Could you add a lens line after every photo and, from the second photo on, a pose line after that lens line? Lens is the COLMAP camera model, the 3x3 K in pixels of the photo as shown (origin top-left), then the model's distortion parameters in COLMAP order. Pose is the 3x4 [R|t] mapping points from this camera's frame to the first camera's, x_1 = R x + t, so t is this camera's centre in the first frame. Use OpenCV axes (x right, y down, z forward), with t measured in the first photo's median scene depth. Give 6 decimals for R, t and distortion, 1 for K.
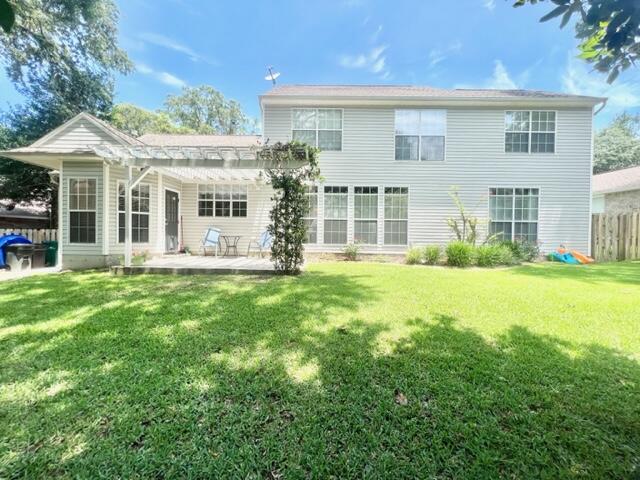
lens RADIAL K [[256.7, 0, 320.0], [0, 256.7, 240.0], [0, 0, 1]] dist [0.001626, 0.000166]
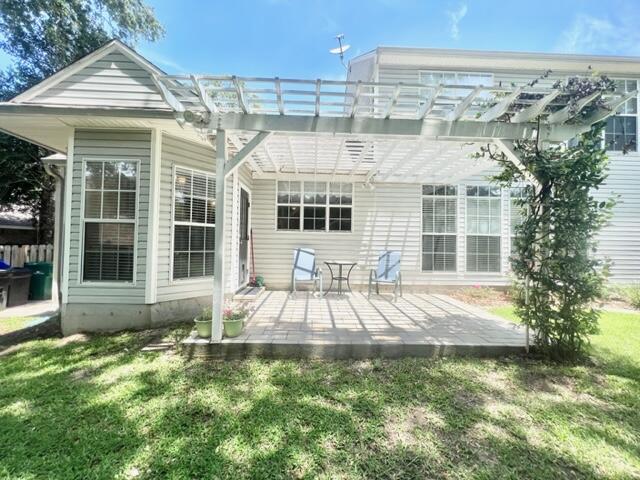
lens RADIAL K [[256.7, 0, 320.0], [0, 256.7, 240.0], [0, 0, 1]] dist [0.001626, 0.000166]
pose [[0.999383, 0.005932, 0.034632, -0.388703], [-0.004754, 0.999411, -0.033997, -0.044443], [-0.034814, 0.033811, 0.998822, 0.348703]]
